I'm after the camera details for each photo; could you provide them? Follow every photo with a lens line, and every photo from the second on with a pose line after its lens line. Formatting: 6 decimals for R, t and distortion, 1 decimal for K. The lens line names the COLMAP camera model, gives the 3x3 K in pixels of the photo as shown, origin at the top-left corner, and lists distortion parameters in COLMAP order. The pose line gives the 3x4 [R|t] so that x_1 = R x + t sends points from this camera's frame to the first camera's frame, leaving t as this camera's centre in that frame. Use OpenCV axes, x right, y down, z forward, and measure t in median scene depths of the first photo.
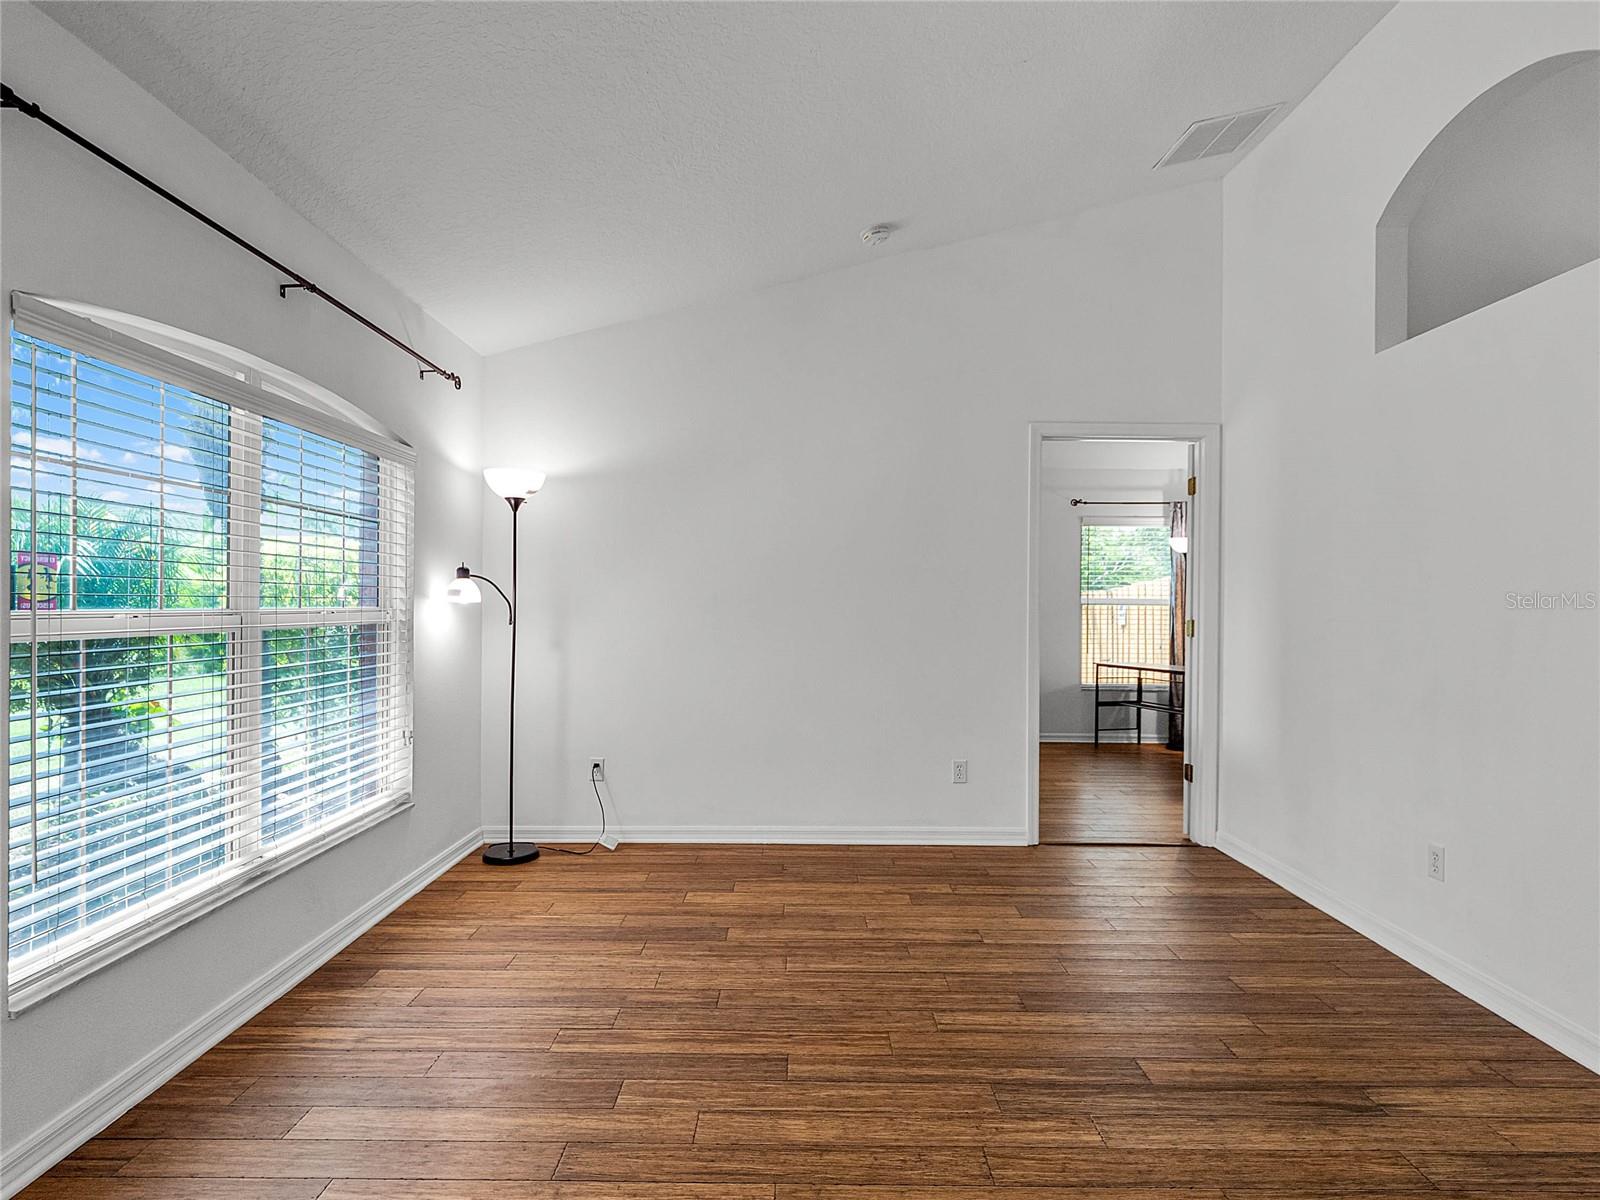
lens RADIAL K [[860.8, 0, 800.0], [0, 860.8, 600.0], [0, 0, 1]] dist [-0.000793, 0.000221]
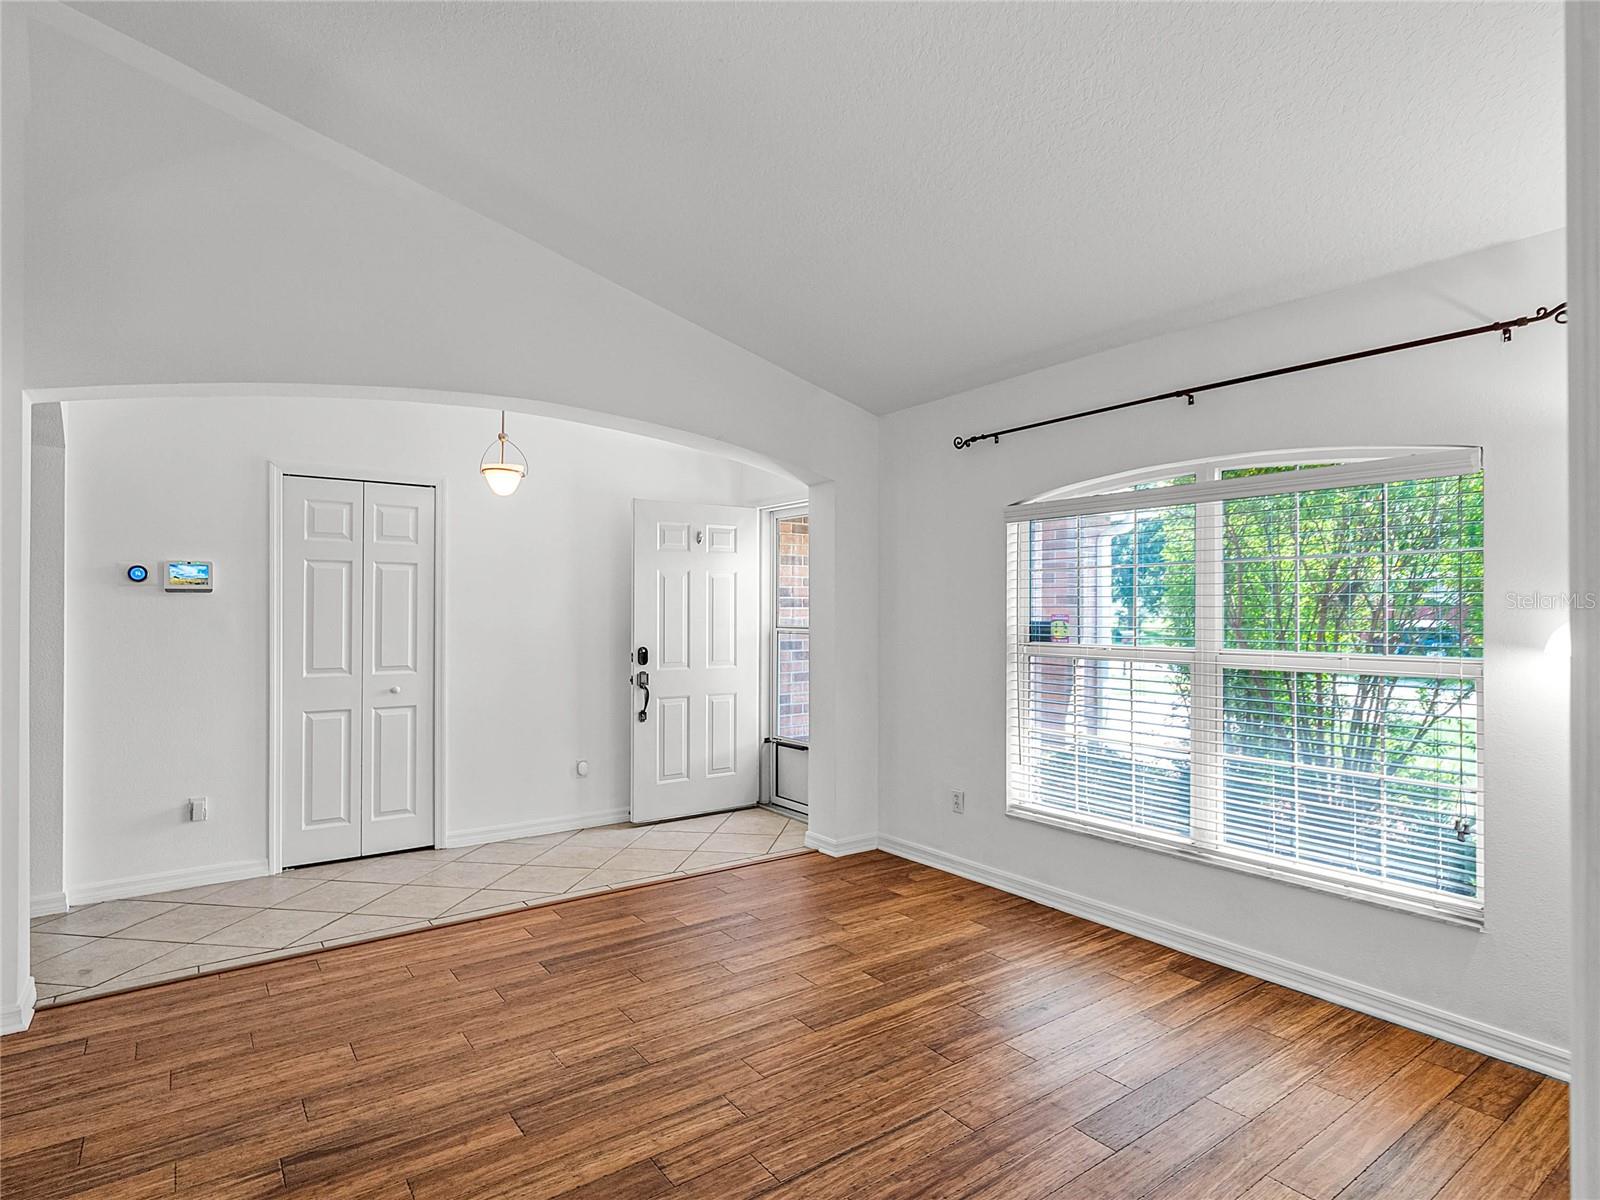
lens RADIAL K [[860.8, 0, 800.0], [0, 860.8, 600.0], [0, 0, 1]] dist [-0.000793, 0.000221]
pose [[-0.802748, -0.016134, -0.596100, 0.708428], [-0.005829, 0.999798, -0.019210, -0.040804], [0.596290, -0.011946, -0.802680, 1.918112]]
